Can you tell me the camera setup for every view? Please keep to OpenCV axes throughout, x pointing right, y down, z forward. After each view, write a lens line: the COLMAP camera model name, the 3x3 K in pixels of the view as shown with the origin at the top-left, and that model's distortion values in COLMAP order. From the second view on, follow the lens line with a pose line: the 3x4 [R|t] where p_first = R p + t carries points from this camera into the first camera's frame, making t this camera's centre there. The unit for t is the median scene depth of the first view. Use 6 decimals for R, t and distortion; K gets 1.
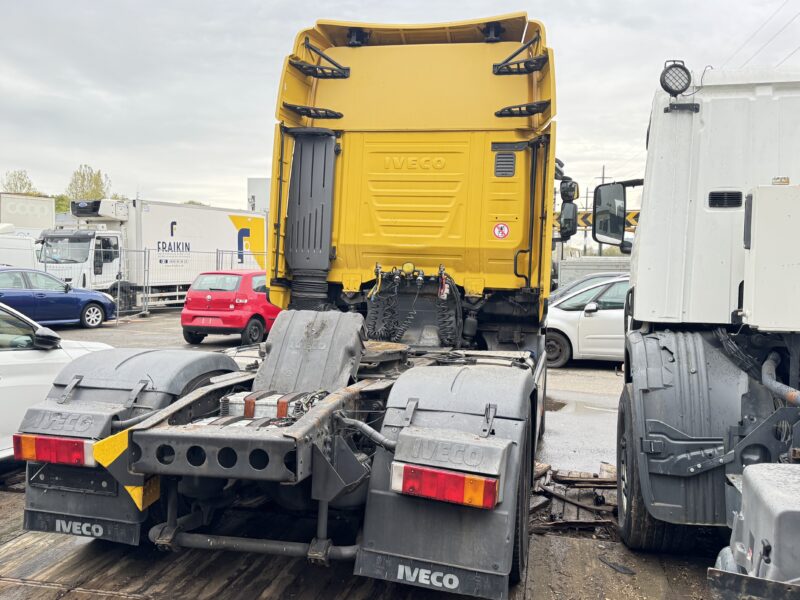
lens RADIAL K [[688.0, 0, 400.0], [0, 688.0, 300.0], [0, 0, 1]] dist [0.159468, -0.302479]
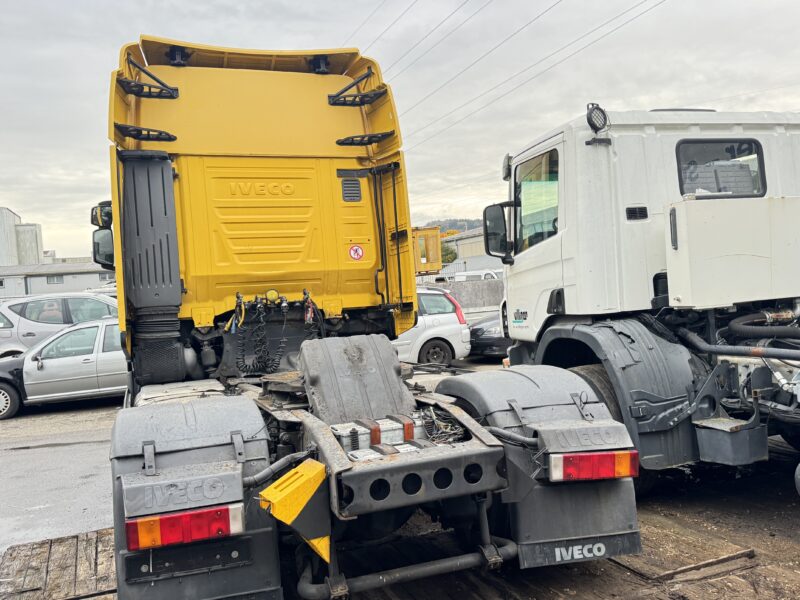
lens RADIAL K [[688.0, 0, 400.0], [0, 688.0, 300.0], [0, 0, 1]] dist [0.159468, -0.302479]
pose [[0.868143, -0.087679, 0.488509, -0.311523], [0.106565, 0.994246, -0.010930, -0.009935], [-0.484740, 0.061547, 0.872490, 0.058797]]
